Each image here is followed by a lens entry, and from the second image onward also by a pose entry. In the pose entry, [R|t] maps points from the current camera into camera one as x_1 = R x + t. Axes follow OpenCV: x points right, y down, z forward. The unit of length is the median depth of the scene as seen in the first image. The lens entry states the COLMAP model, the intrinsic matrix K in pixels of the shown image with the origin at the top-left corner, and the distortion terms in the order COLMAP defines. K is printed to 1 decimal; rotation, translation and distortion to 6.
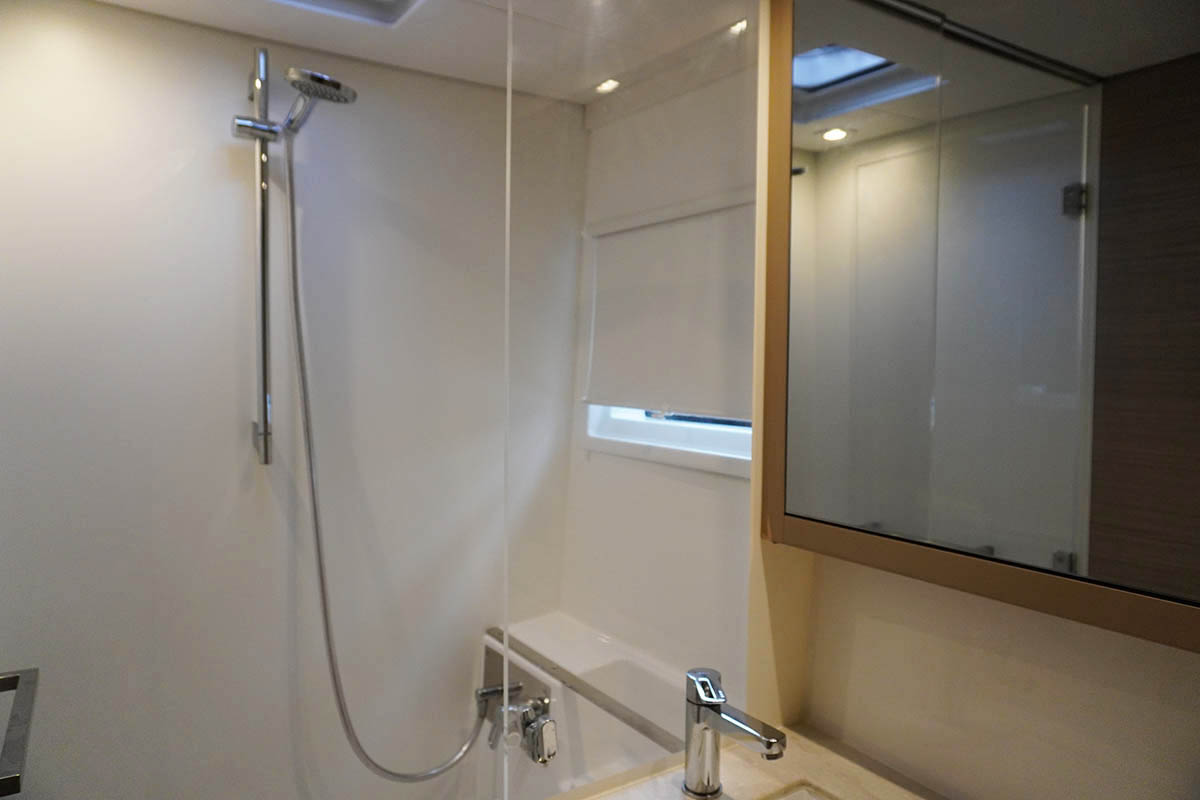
lens RADIAL K [[809.5, 0, 599.4], [0, 809.5, 406.4], [0, 0, 1]] dist [-0.044219, 0.030869]
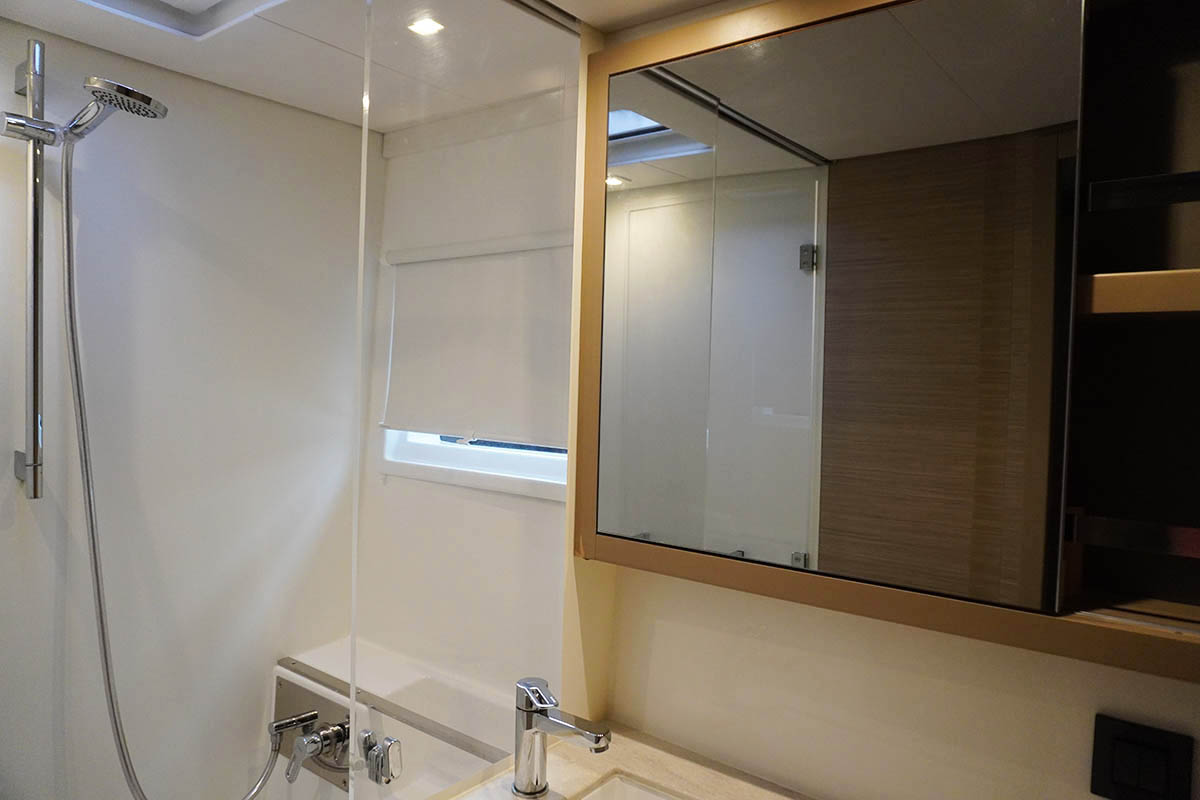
lens RADIAL K [[809.5, 0, 597.0], [0, 809.5, 405.3], [0, 0, 1]] dist [-0.044219, 0.030869]
pose [[0.948478, 0.006041, 0.316786, -0.097706], [-0.001933, 0.999910, -0.013278, -0.021927], [-0.316838, 0.011981, 0.948404, -0.050615]]
